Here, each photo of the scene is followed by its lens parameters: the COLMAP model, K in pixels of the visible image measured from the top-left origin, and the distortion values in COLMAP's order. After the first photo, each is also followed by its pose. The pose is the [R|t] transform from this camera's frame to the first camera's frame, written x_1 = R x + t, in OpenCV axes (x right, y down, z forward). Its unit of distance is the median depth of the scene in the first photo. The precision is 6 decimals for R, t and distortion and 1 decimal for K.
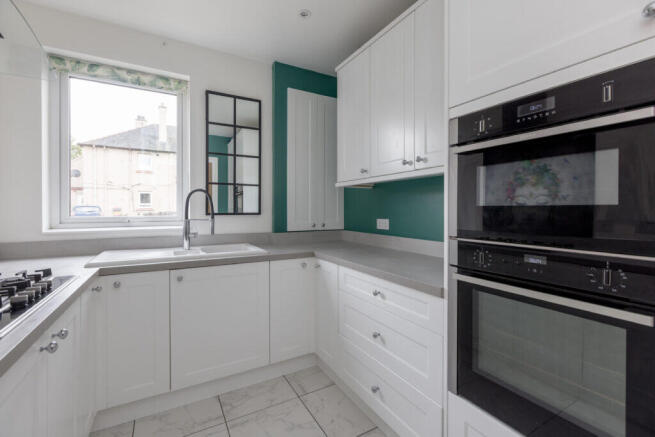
lens RADIAL K [[289.2, 0, 325.2], [0, 289.2, 211.5], [0, 0, 1]] dist [-0.002872, -0.001208]
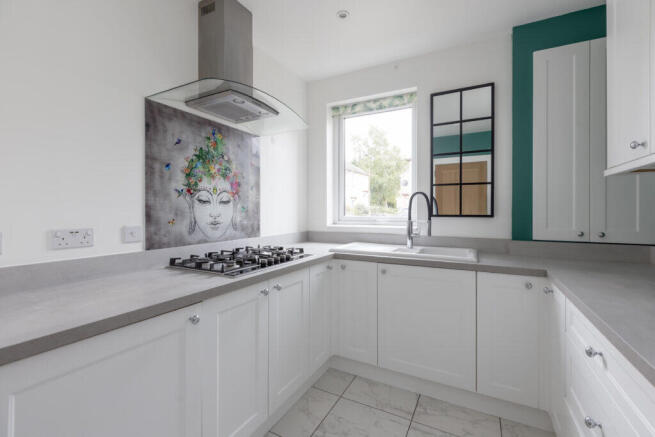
lens RADIAL K [[289.2, 0, 325.2], [0, 289.2, 211.5], [0, 0, 1]] dist [-0.002872, -0.001208]
pose [[0.528672, 0.002760, -0.848822, 0.275497], [-0.006221, 0.999980, -0.000623, -0.002622], [0.848803, 0.005610, 0.528679, 0.155548]]
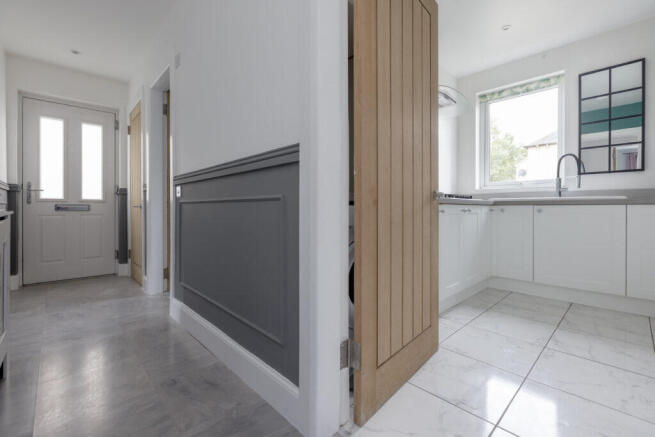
lens RADIAL K [[289.2, 0, 325.2], [0, 289.2, 211.5], [0, 0, 1]] dist [-0.002872, -0.001208]
pose [[0.242368, 0.007398, -0.970156, 0.573840], [-0.007081, 0.999958, 0.005856, 0.186246], [0.970159, 0.005451, 0.242410, -0.393308]]
